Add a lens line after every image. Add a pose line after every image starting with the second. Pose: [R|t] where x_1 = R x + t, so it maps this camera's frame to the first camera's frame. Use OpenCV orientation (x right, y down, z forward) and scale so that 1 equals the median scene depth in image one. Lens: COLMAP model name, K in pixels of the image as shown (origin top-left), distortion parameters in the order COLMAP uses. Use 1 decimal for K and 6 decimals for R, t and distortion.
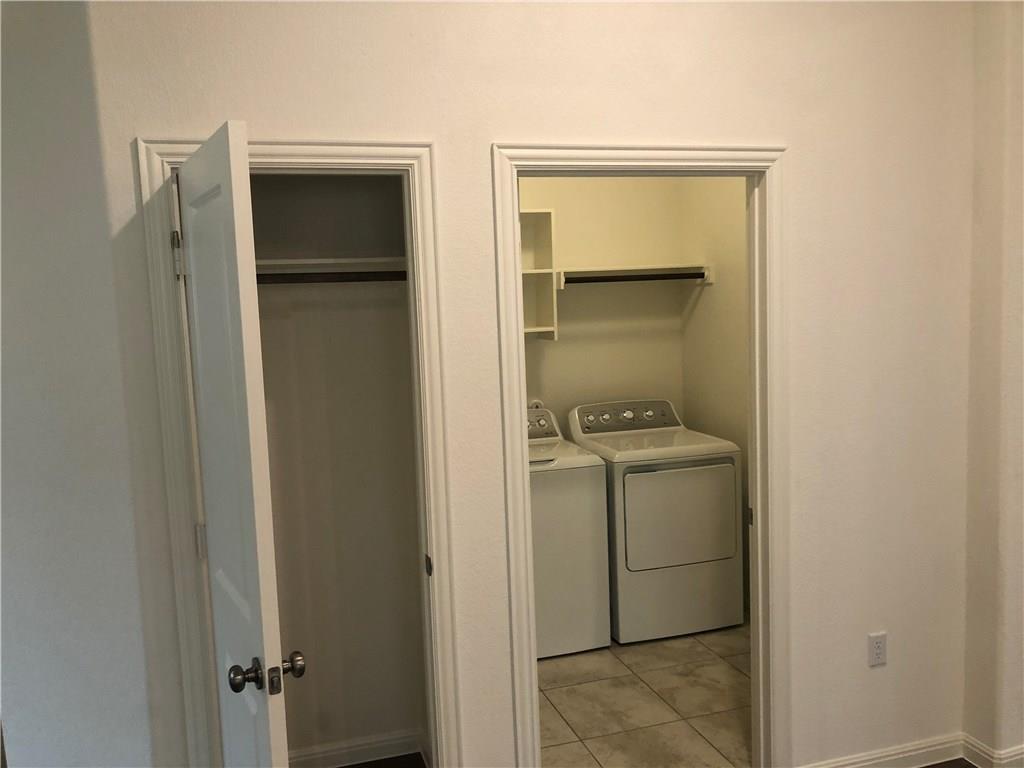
lens RADIAL K [[858.3, 0, 508.3], [0, 858.3, 383.9], [0, 0, 1]] dist [-0.014050, -0.023464]
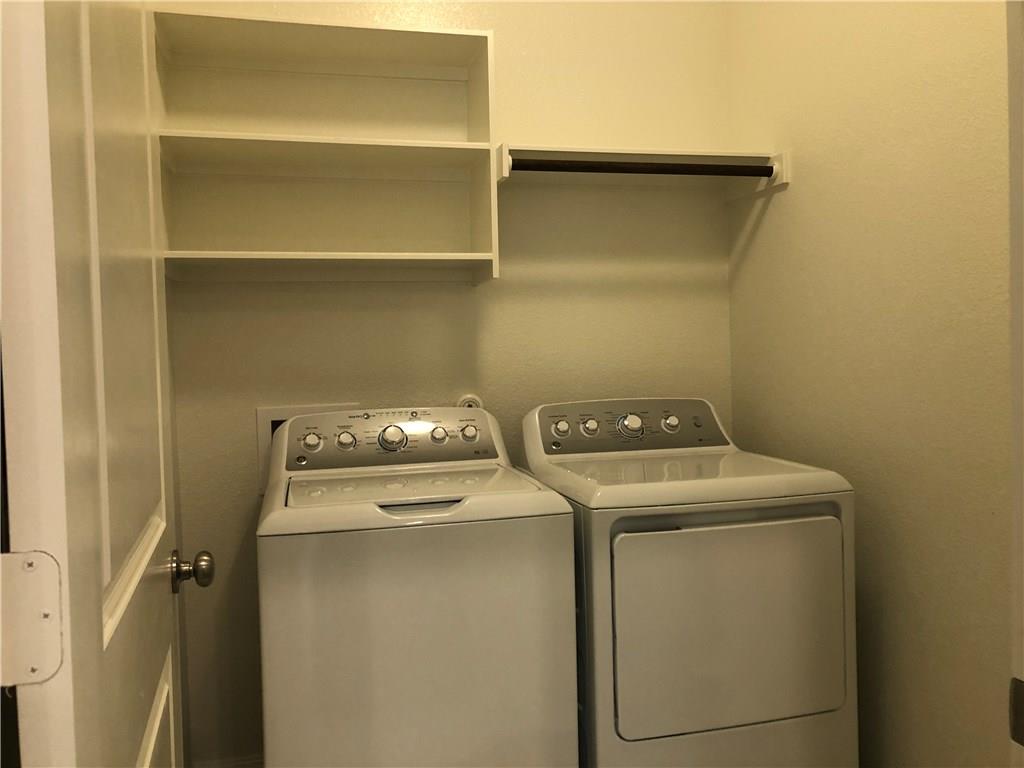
lens RADIAL K [[858.3, 0, 517.7], [0, 858.3, 383.1], [0, 0, 1]] dist [-0.014050, -0.023464]
pose [[0.999385, 0.013847, -0.032209, 0.086437], [-0.015632, 0.998316, -0.055869, 0.043936], [0.031381, 0.056338, 0.997918, 0.464281]]
